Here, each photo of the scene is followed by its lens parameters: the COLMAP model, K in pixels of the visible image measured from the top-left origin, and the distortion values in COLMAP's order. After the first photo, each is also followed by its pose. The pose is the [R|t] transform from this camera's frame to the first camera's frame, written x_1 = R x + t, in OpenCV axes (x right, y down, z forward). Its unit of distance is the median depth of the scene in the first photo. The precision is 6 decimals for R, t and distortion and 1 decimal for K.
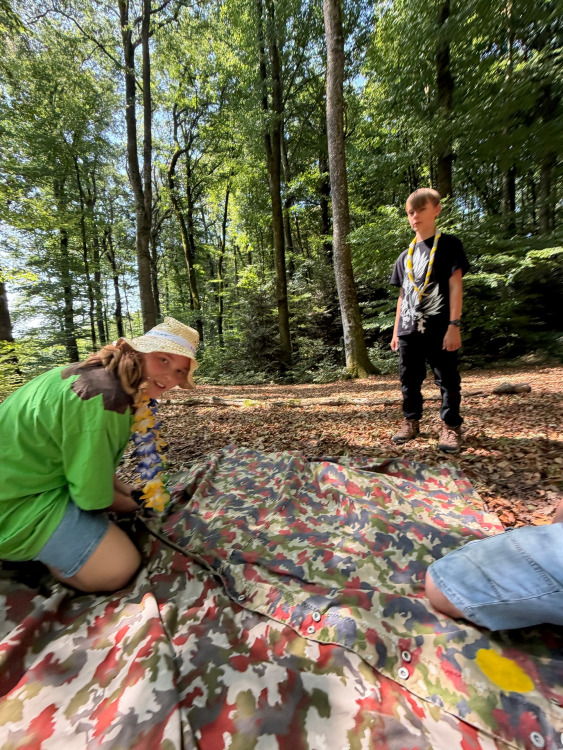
lens RADIAL K [[294.2, 0, 280.0], [0, 294.2, 369.7], [0, 0, 1]] dist [0.005715, 0.000996]
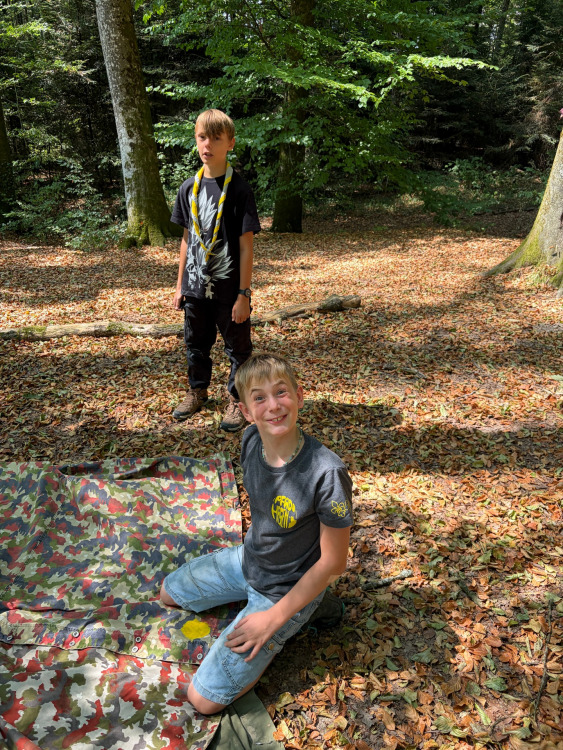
lens RADIAL K [[580.9, 0, 286.0], [0, 580.9, 373.4], [0, 0, 1]] dist [0.054432, -0.036665]
pose [[0.895568, -0.082085, 0.437287, -0.053871], [-0.079941, 0.937153, 0.339637, -0.714004], [-0.437684, -0.339126, 0.832723, -0.705240]]
